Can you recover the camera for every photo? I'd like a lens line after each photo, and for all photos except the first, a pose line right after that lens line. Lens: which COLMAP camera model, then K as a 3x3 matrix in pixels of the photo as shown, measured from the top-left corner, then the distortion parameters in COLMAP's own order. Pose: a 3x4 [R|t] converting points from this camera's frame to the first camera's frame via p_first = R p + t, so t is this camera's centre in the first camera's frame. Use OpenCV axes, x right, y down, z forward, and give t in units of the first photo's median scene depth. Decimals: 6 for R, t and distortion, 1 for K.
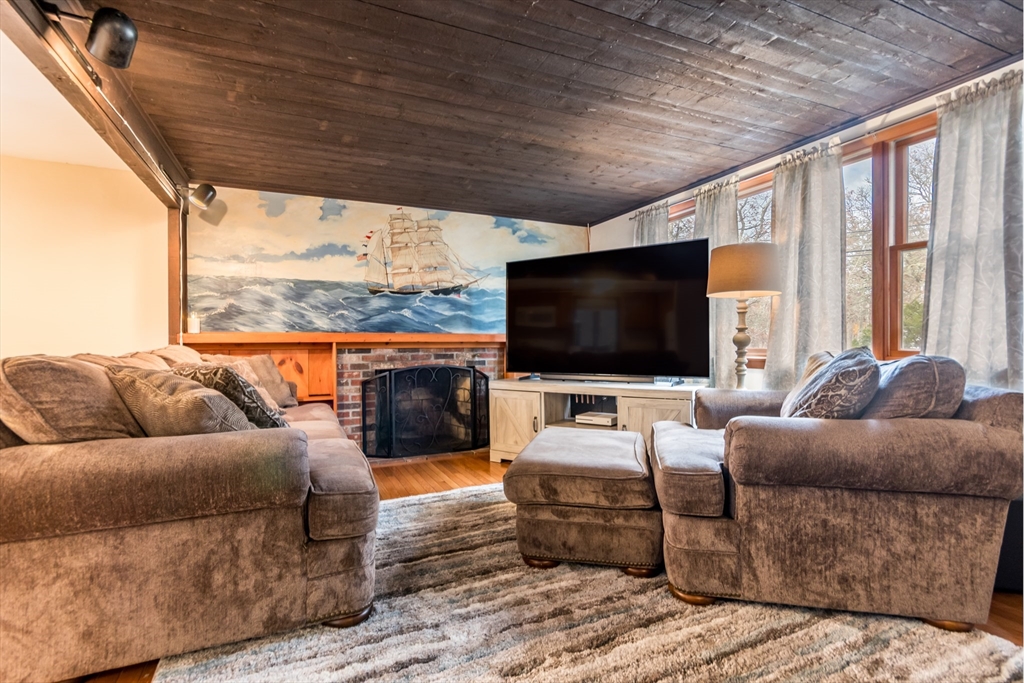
lens RADIAL K [[490.4, 0, 512.5], [0, 490.4, 343.7], [0, 0, 1]] dist [0.009663, 0.000829]
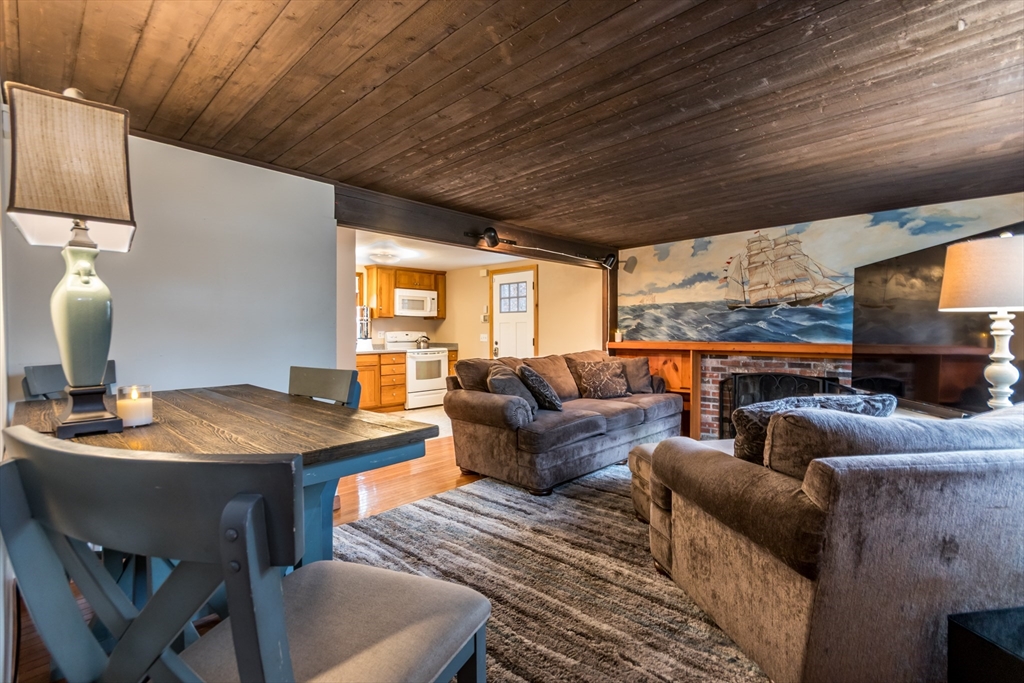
lens RADIAL K [[490.4, 0, 515.8], [0, 490.4, 343.8], [0, 0, 1]] dist [0.009663, 0.000829]
pose [[0.361393, 0.027214, -0.932017, 0.657085], [-0.000036, 0.999574, 0.029173, -0.054038], [0.932414, -0.010509, 0.361240, 0.076635]]
